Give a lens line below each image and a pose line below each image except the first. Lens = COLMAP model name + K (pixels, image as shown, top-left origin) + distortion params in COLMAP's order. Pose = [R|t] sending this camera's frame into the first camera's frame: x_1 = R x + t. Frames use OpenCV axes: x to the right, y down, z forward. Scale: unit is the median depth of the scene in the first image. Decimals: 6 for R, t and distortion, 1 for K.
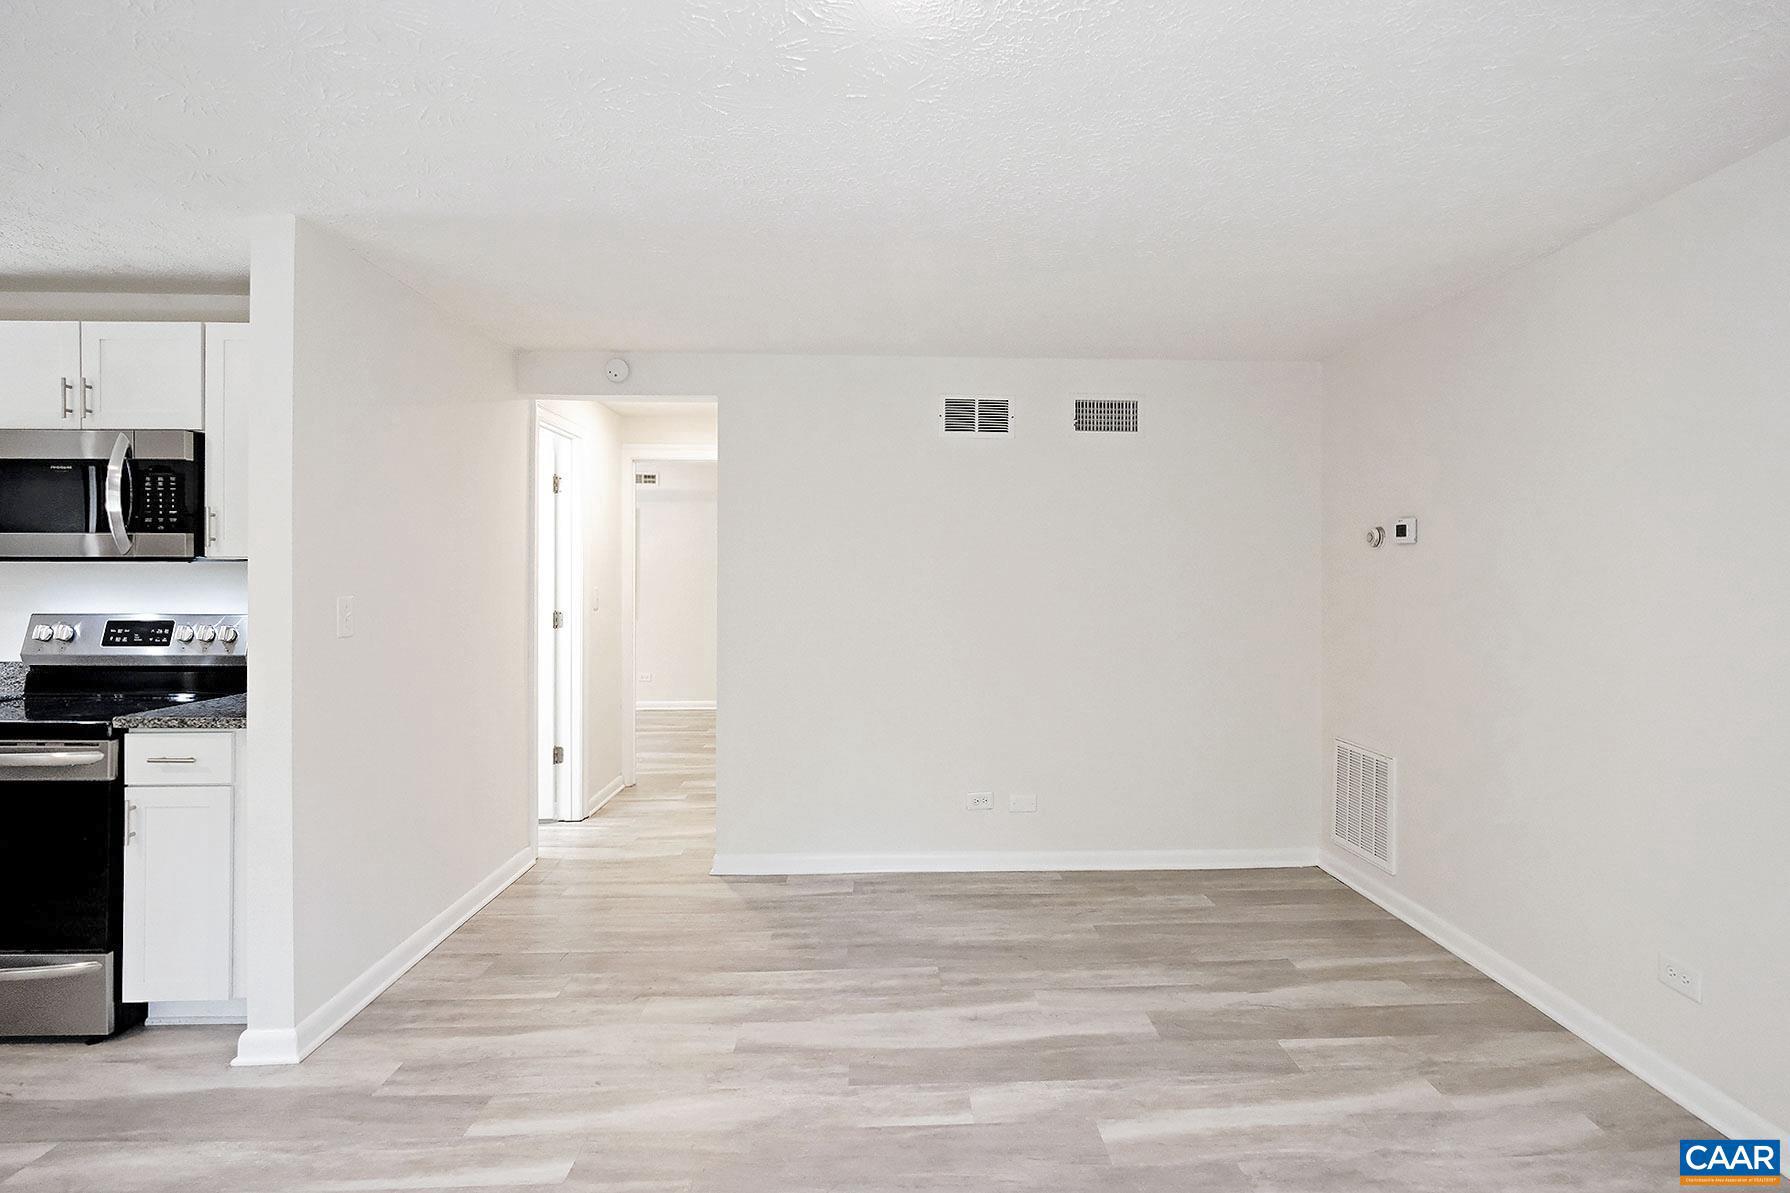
lens RADIAL K [[881.5, 0, 886.2], [0, 881.5, 569.6], [0, 0, 1]] dist [-0.004185, -0.001304]
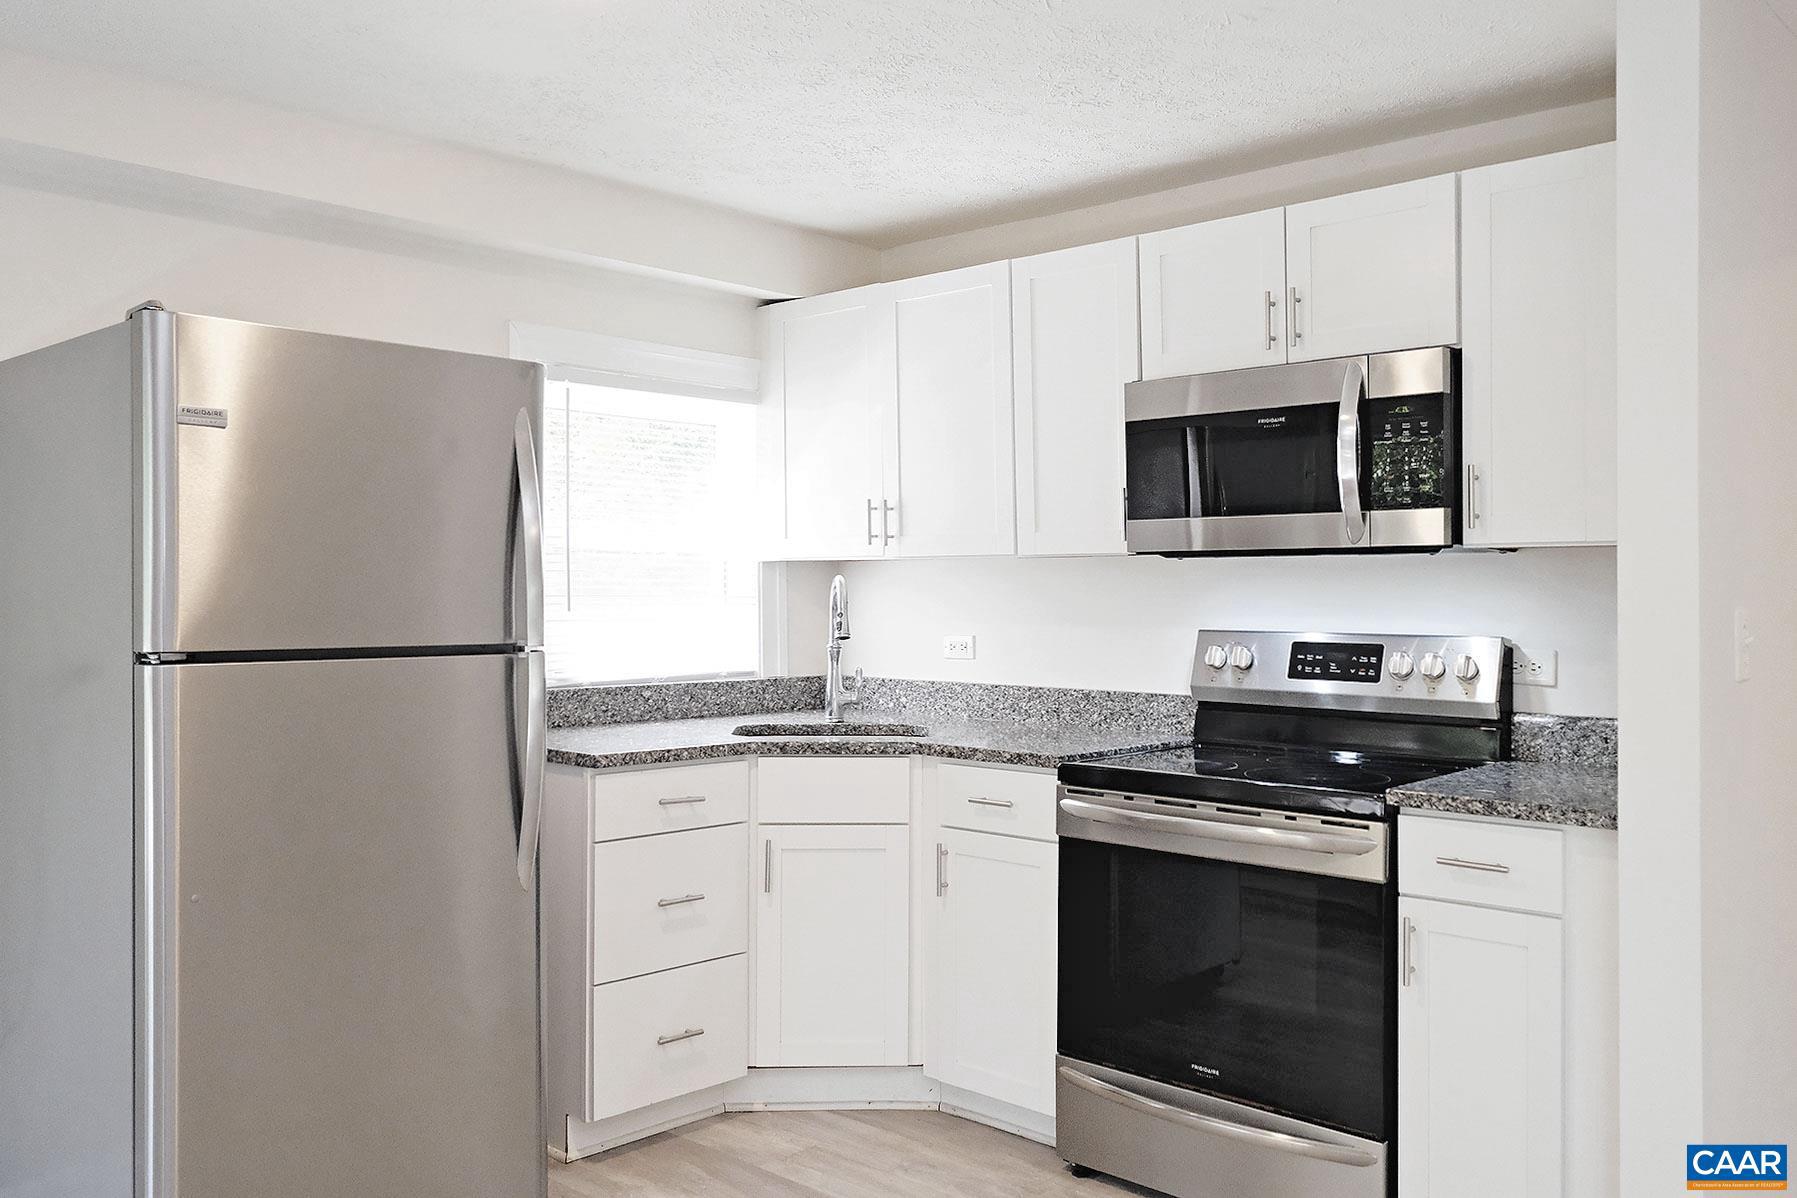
lens RADIAL K [[1422.5, 0, 884.6], [0, 1422.5, 602.5], [0, 0, 1]] dist [-0.000259, 0.006876]
pose [[0.715872, 0.004781, -0.698216, -0.341927], [0.010636, 0.999786, 0.017751, 0.004327], [0.698151, -0.020133, 0.715667, -0.022709]]
